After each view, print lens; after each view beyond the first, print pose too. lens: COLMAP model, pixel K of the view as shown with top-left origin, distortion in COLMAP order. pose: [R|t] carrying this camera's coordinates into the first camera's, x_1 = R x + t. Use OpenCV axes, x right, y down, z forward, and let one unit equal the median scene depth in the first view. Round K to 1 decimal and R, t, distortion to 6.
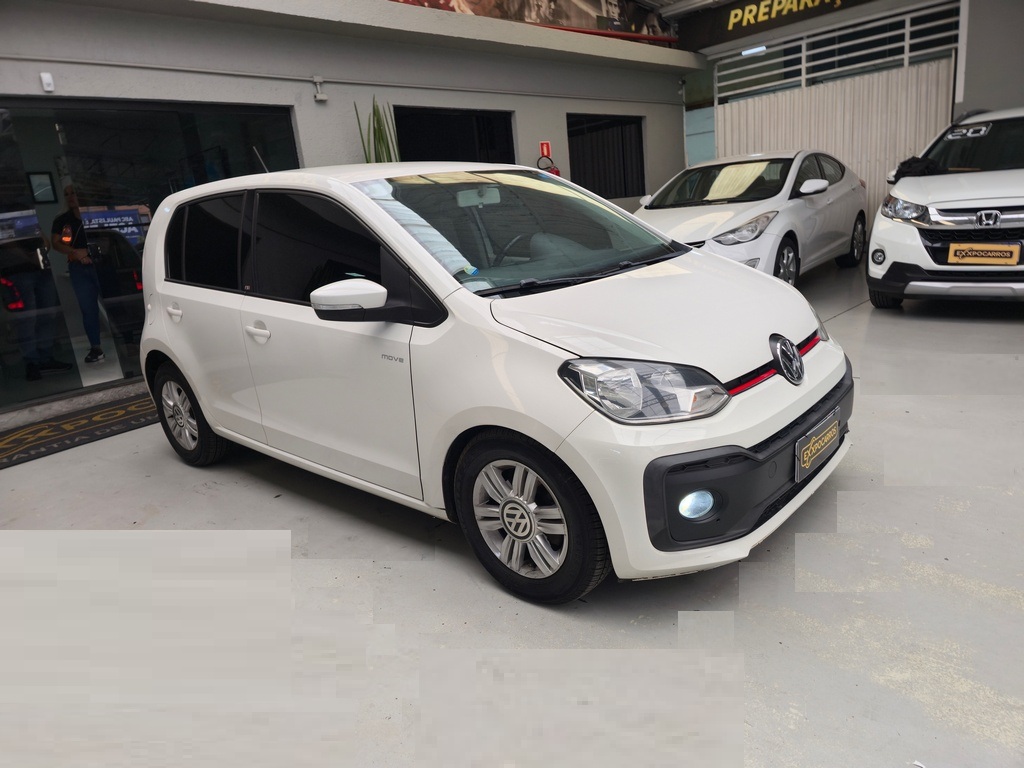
lens RADIAL K [[679.3, 0, 499.1], [0, 679.3, 383.0], [0, 0, 1]] dist [0.071329, -0.060520]
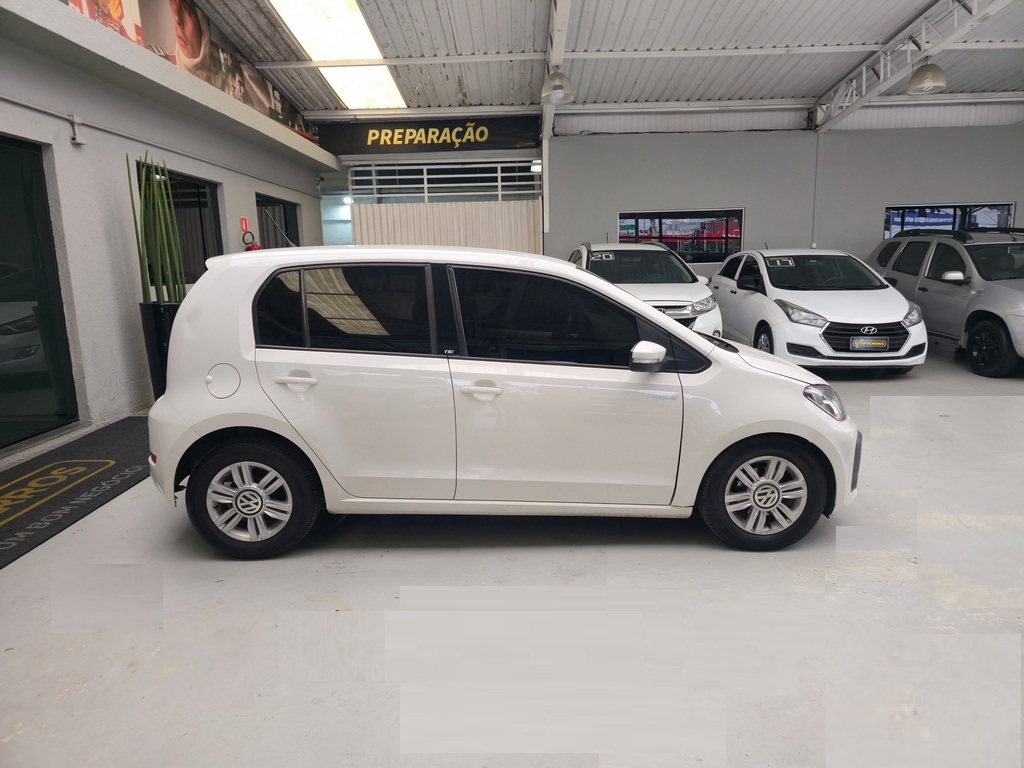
lens RADIAL K [[679.3, 0, 499.1], [0, 679.3, 383.0], [0, 0, 1]] dist [0.071329, -0.060520]
pose [[0.743423, -0.033604, 0.667977, -0.355846], [0.111020, 0.991082, -0.073701, -0.000684], [-0.659543, 0.128950, 0.740524, 0.055666]]
